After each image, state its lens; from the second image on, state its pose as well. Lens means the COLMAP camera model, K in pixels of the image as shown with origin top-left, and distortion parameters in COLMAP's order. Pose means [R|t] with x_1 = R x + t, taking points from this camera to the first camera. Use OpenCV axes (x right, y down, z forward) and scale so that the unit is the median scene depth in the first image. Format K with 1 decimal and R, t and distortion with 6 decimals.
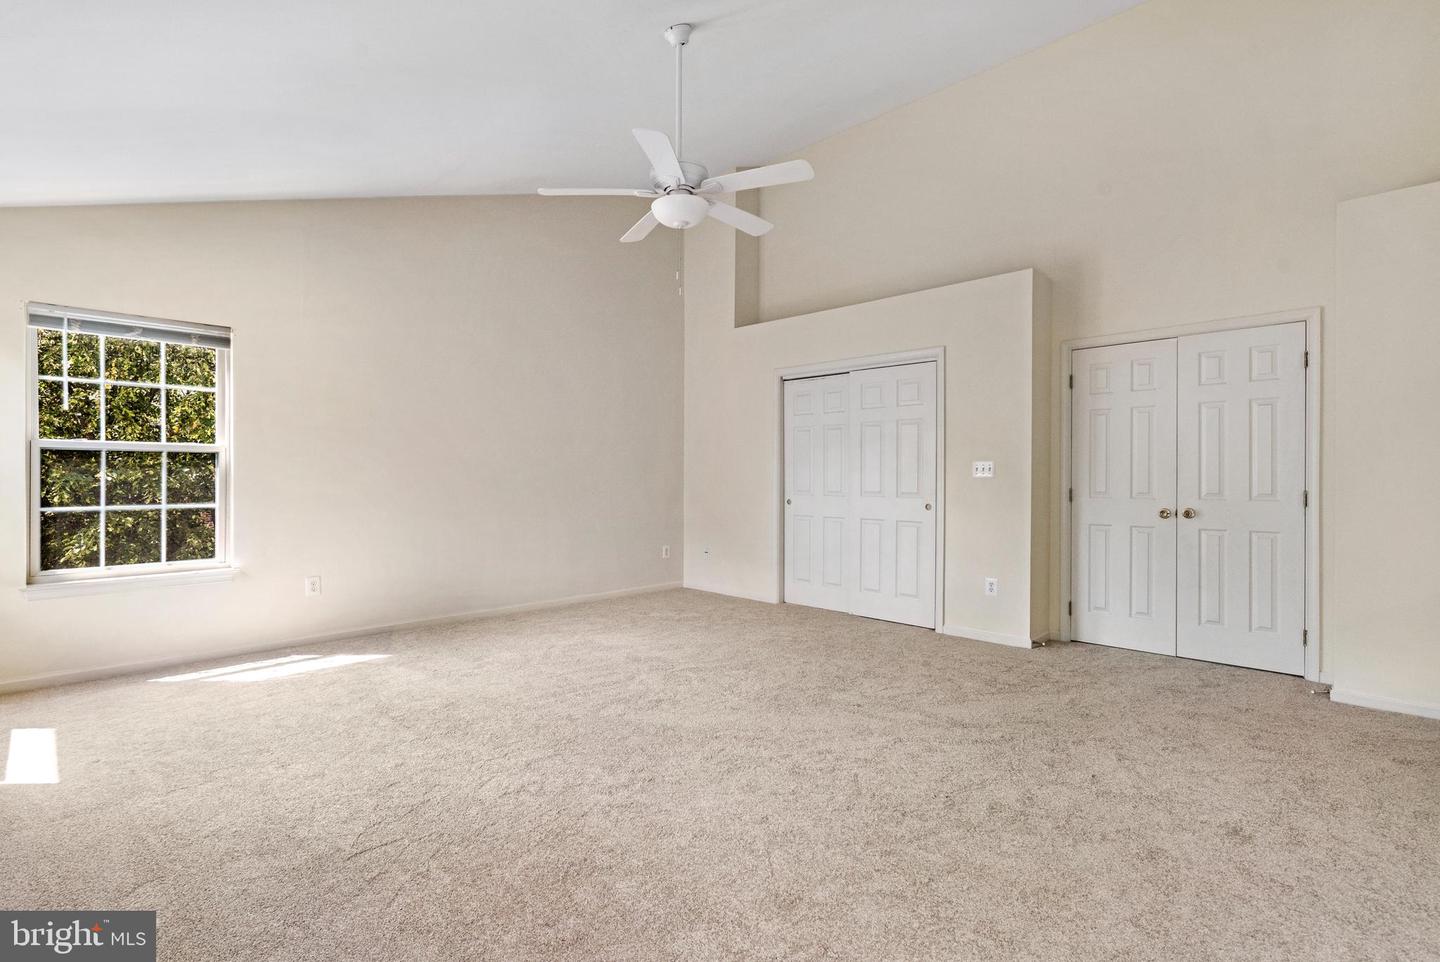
lens RADIAL K [[659.2, 0, 720.0], [0, 659.2, 481.0], [0, 0, 1]] dist [-0.001267, -0.000025]
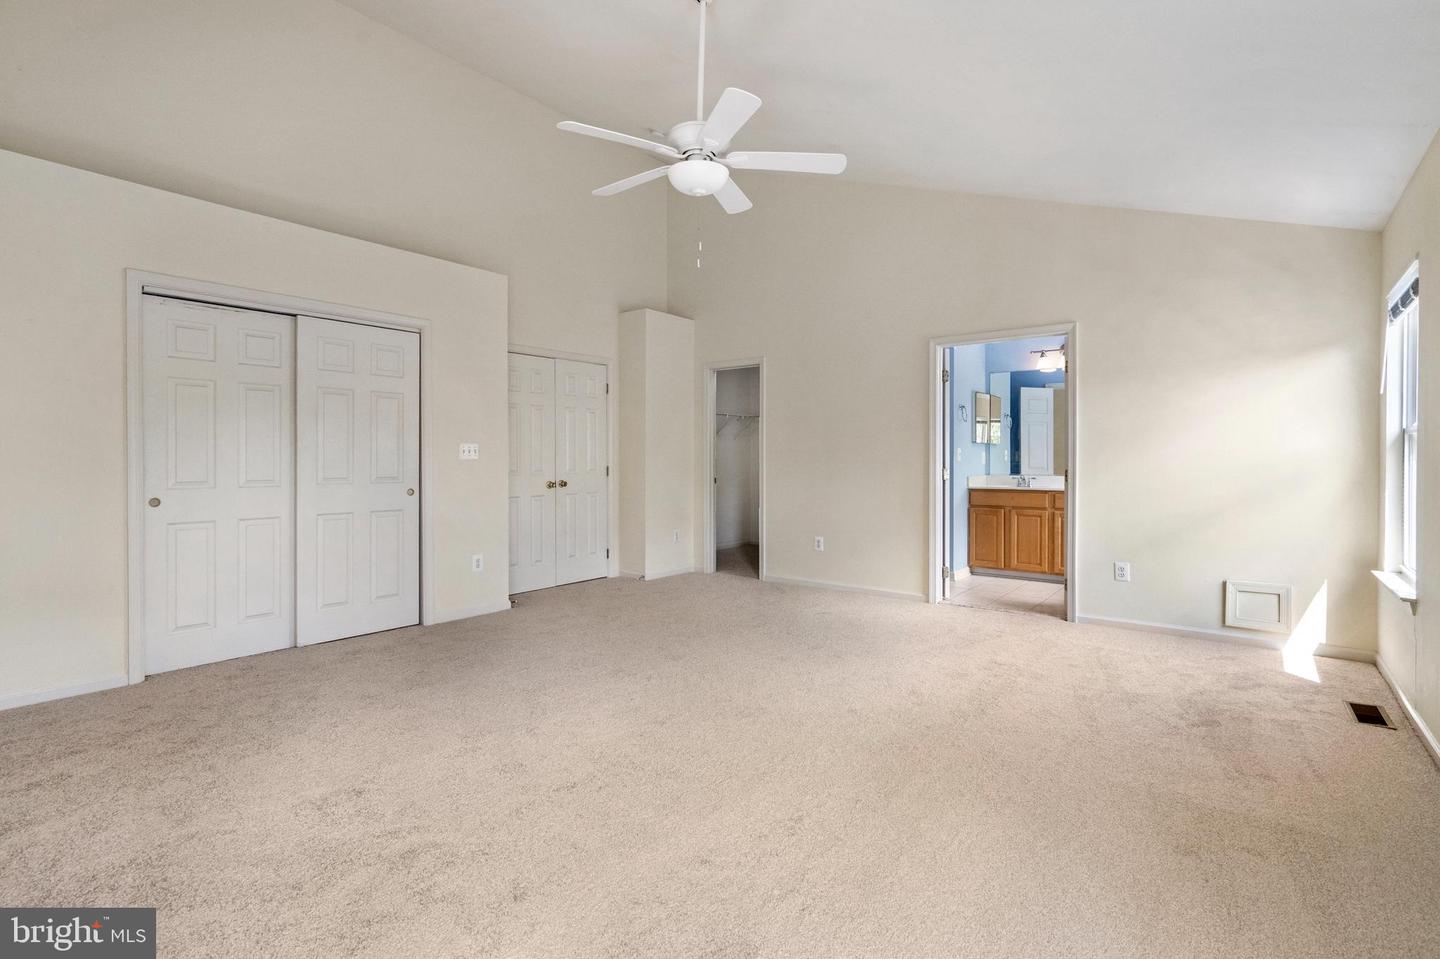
lens RADIAL K [[659.2, 0, 720.0], [0, 659.2, 479.5], [0, 0, 1]] dist [-0.001267, -0.000025]
pose [[-0.058690, -0.026957, 0.997912, -0.770618], [0.029345, 0.999157, 0.028717, 0.009682], [-0.997845, 0.030969, -0.057849, 0.786079]]
